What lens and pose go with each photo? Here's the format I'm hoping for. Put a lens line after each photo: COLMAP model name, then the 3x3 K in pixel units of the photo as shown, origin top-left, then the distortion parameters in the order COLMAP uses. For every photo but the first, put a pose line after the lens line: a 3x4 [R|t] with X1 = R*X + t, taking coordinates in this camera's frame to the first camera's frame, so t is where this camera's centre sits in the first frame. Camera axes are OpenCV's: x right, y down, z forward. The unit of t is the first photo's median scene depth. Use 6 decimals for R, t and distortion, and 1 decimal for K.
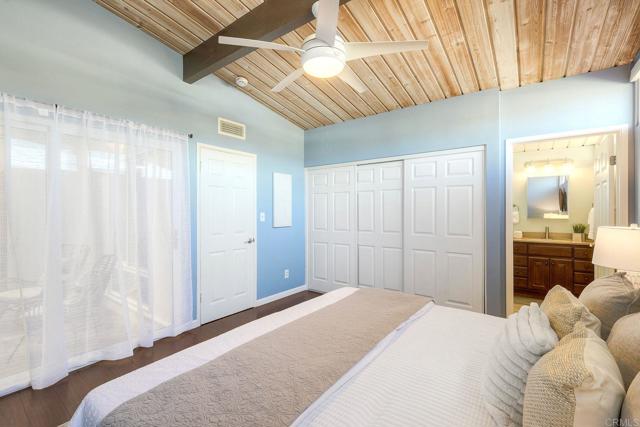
lens RADIAL K [[280.7, 0, 322.5], [0, 280.7, 210.5], [0, 0, 1]] dist [0.003257, 0.000107]
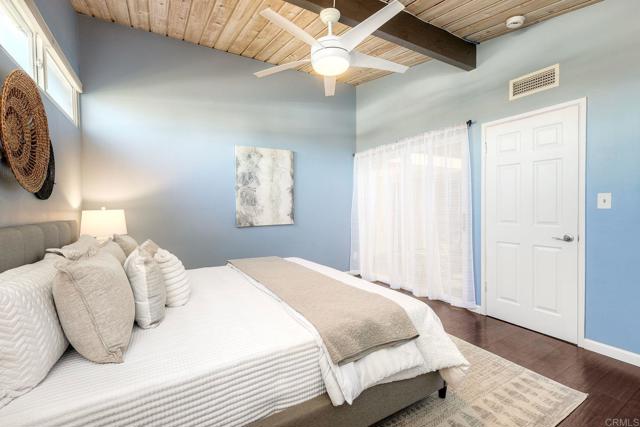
lens RADIAL K [[280.7, 0, 322.5], [0, 280.7, 210.5], [0, 0, 1]] dist [0.003257, 0.000107]
pose [[-0.380422, 0.018731, -0.924623, 0.644763], [0.012992, 0.999804, 0.014908, 0.031783], [0.924722, -0.006341, -0.380591, 0.843077]]
